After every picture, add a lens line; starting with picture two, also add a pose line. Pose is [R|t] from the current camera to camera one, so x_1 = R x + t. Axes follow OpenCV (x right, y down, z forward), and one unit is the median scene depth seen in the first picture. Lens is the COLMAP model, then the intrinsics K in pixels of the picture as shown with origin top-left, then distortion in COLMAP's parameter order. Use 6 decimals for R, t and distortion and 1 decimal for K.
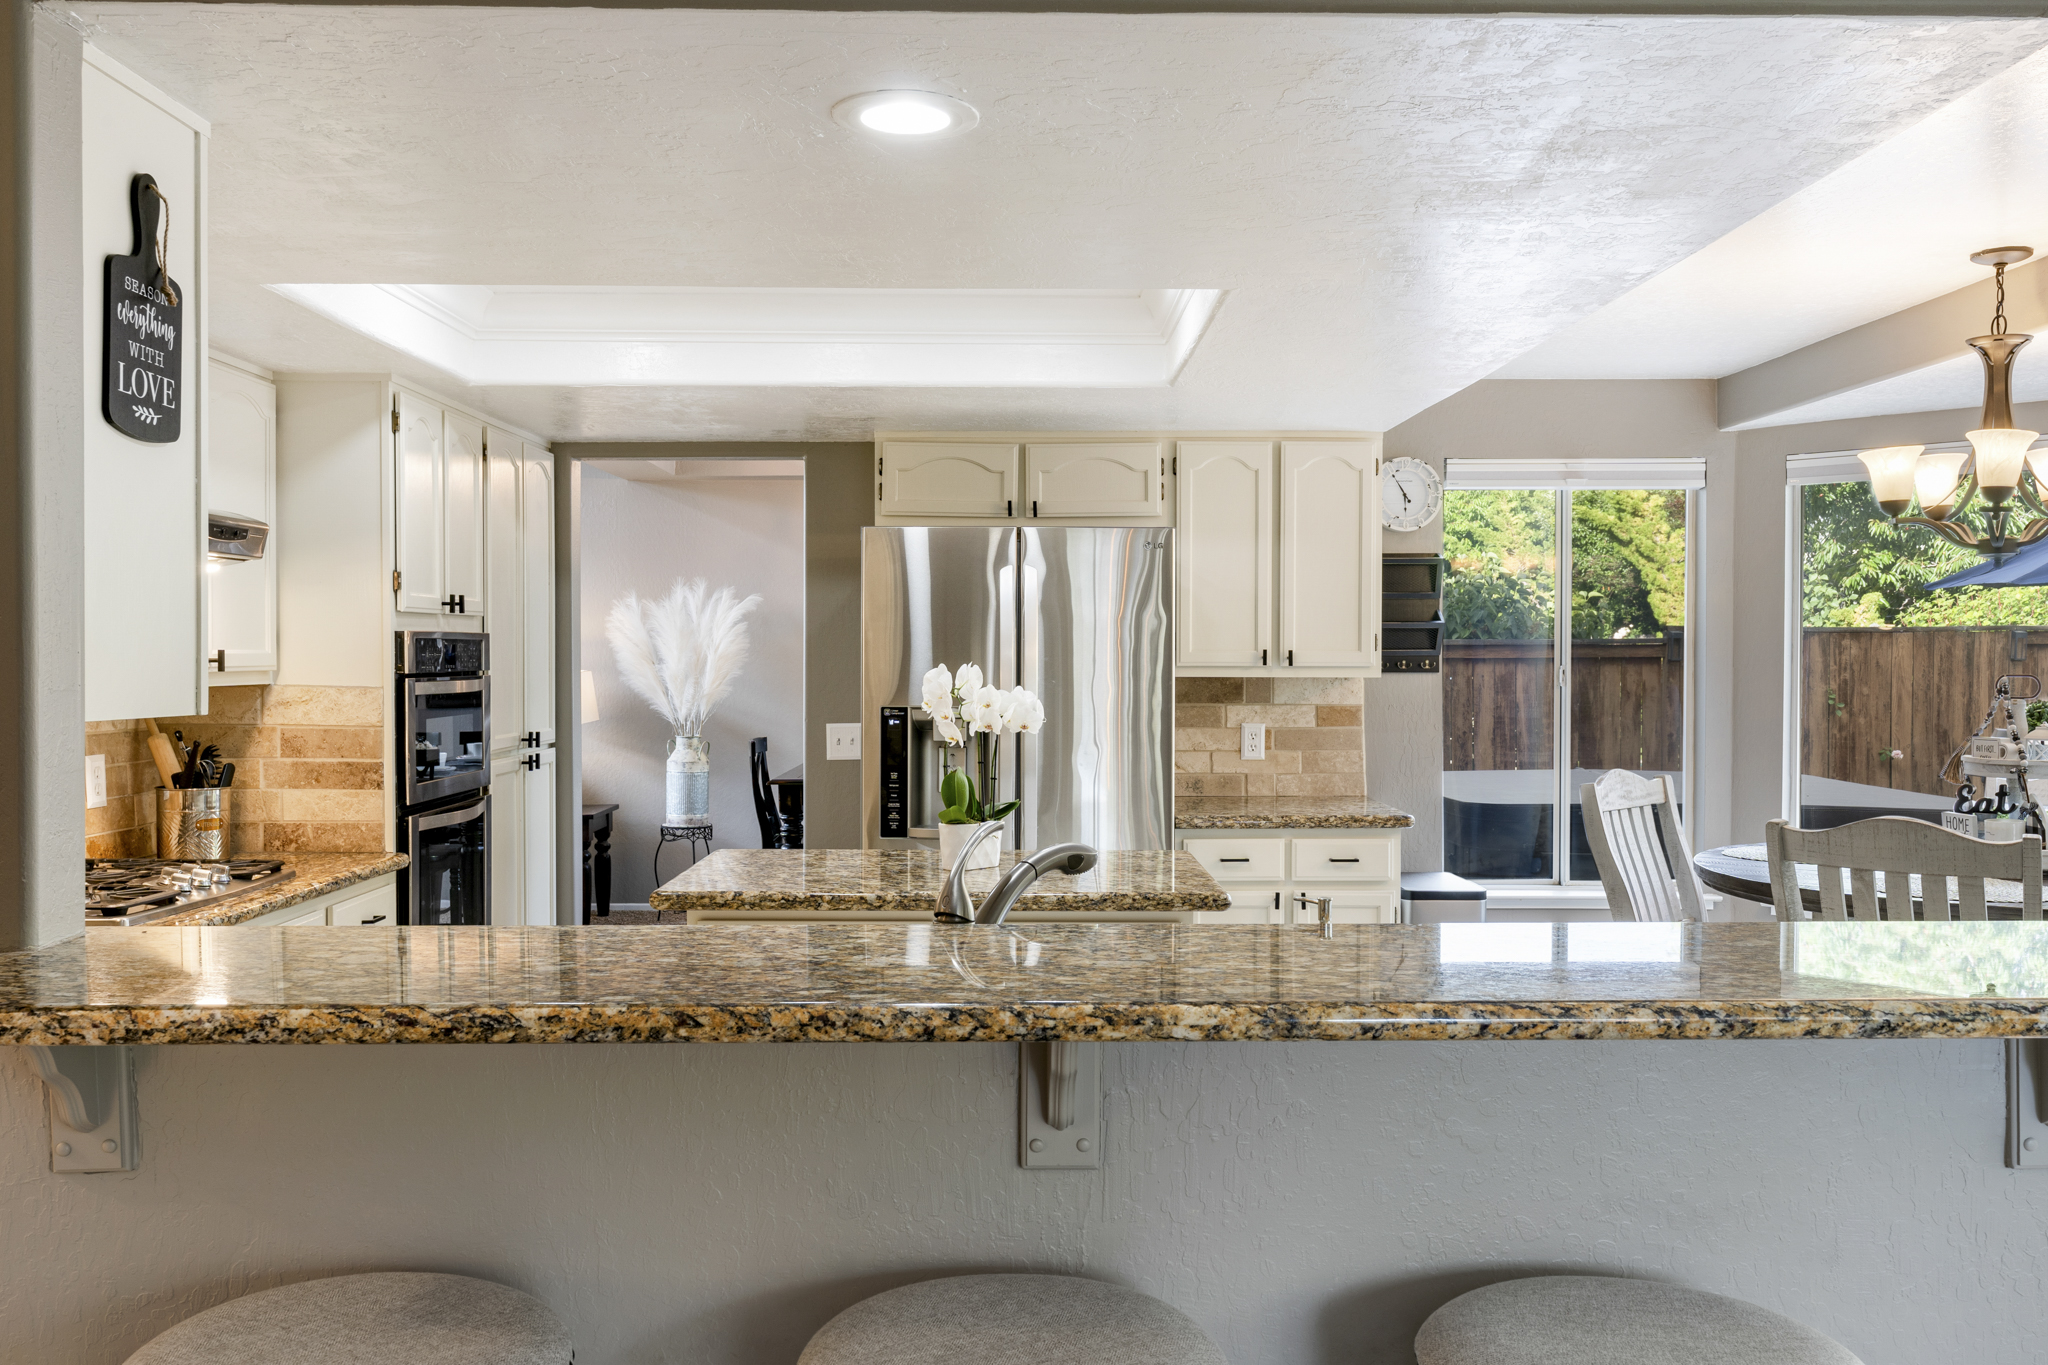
lens RADIAL K [[1723.7, 0, 1024.5], [0, 1723.7, 687.6], [0, 0, 1]] dist [0.004398, 0.012279]
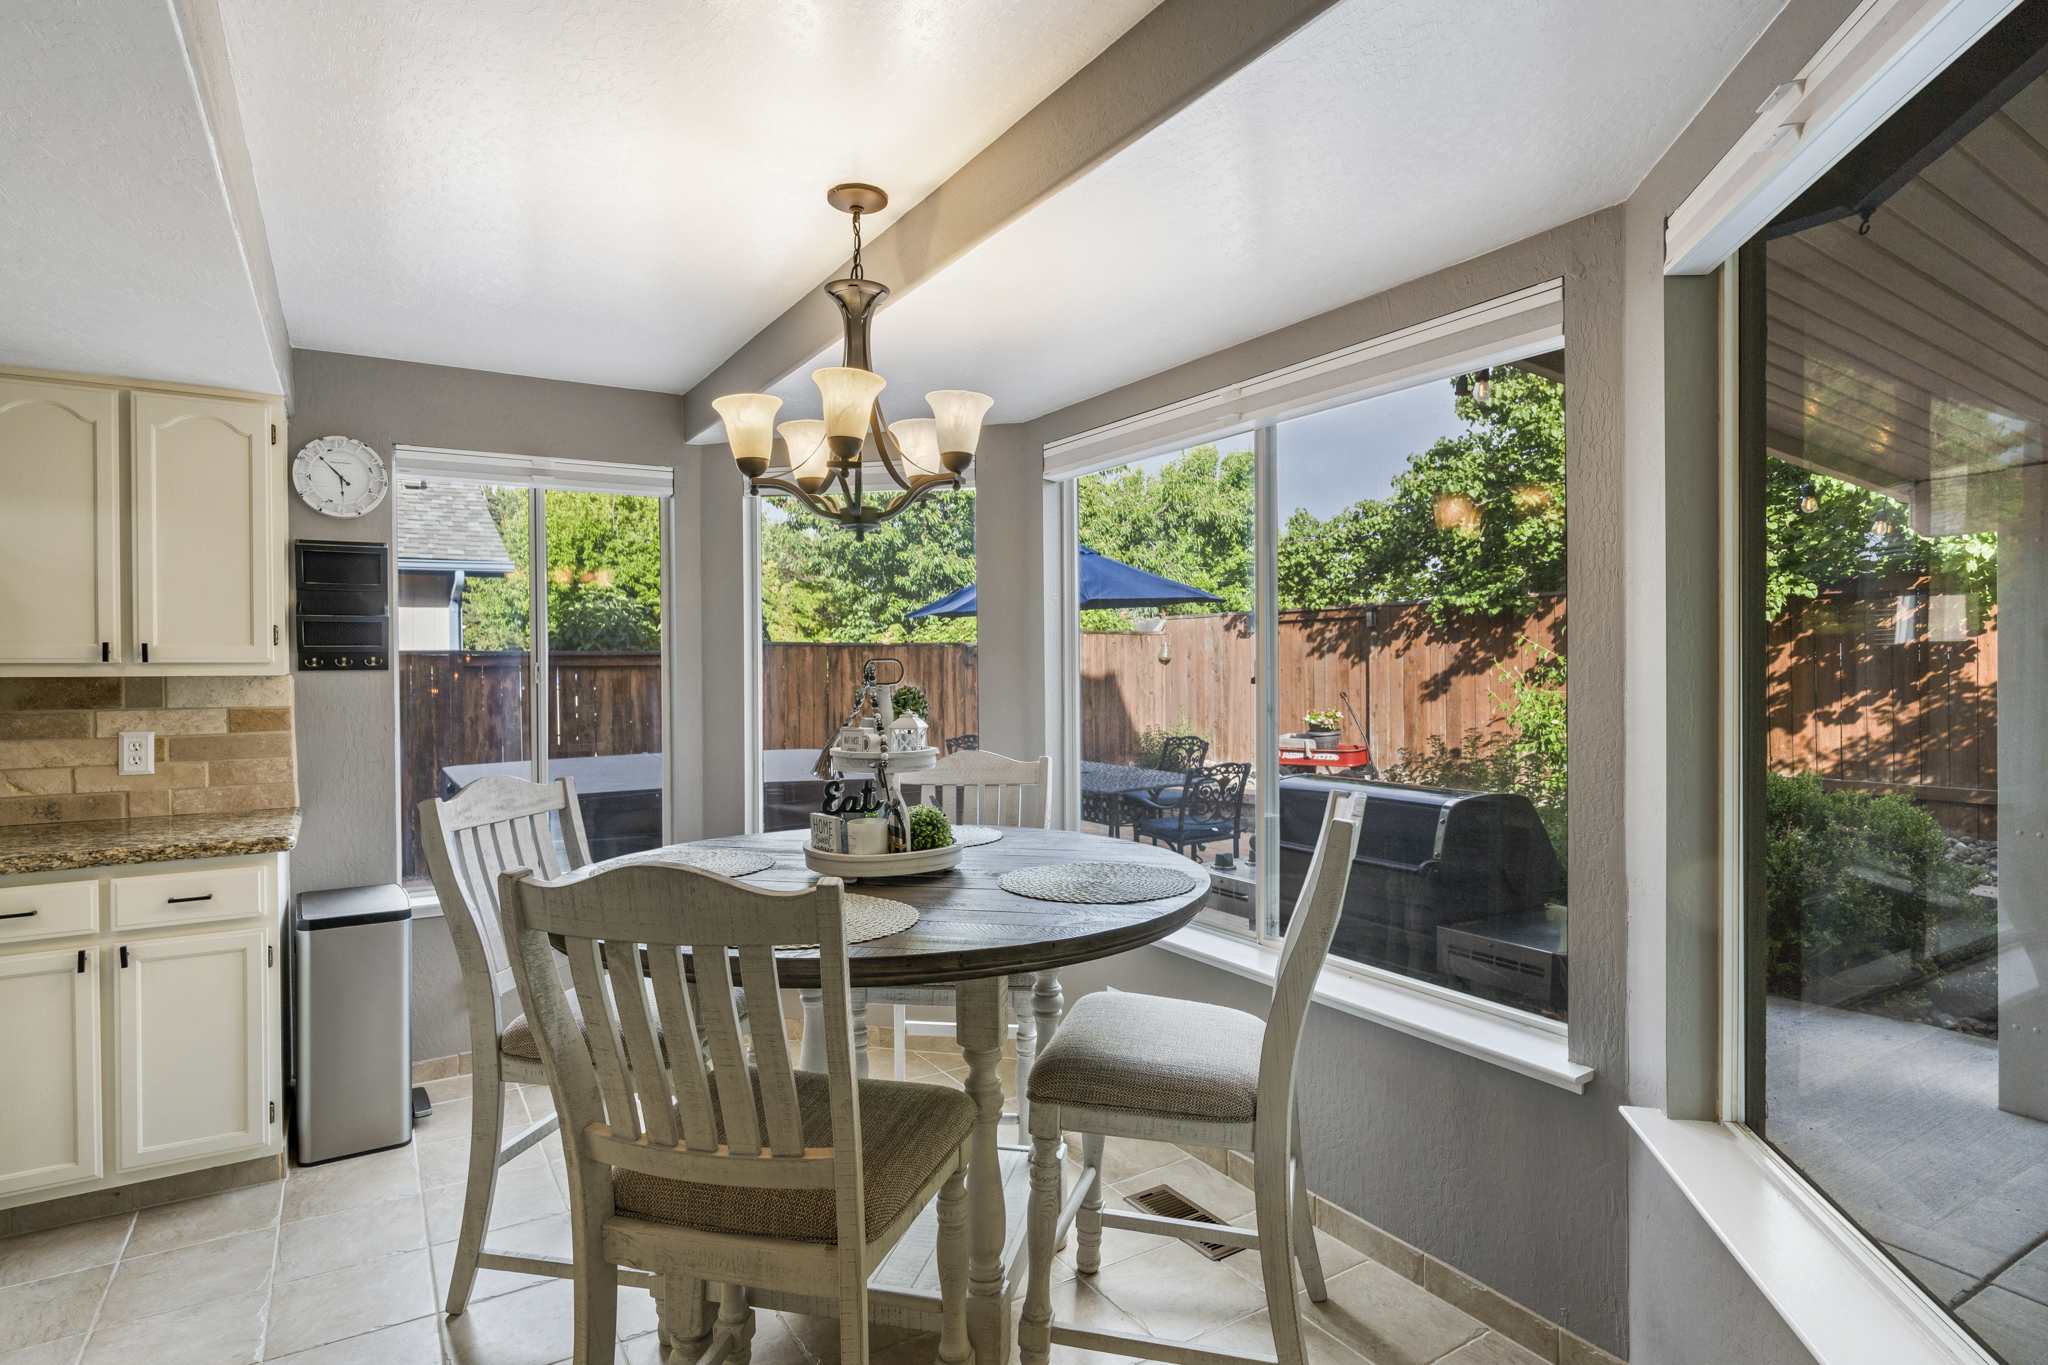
lens RADIAL K [[1060.9, 0, 1023.7], [0, 1060.9, 680.9], [0, 0, 1]] dist [0.003899, 0.001581]
pose [[0.851774, -0.013265, 0.523741, 0.231764], [0.017777, 0.999836, -0.003587, 0.005351], [-0.523607, 0.012366, 0.851870, 0.325126]]
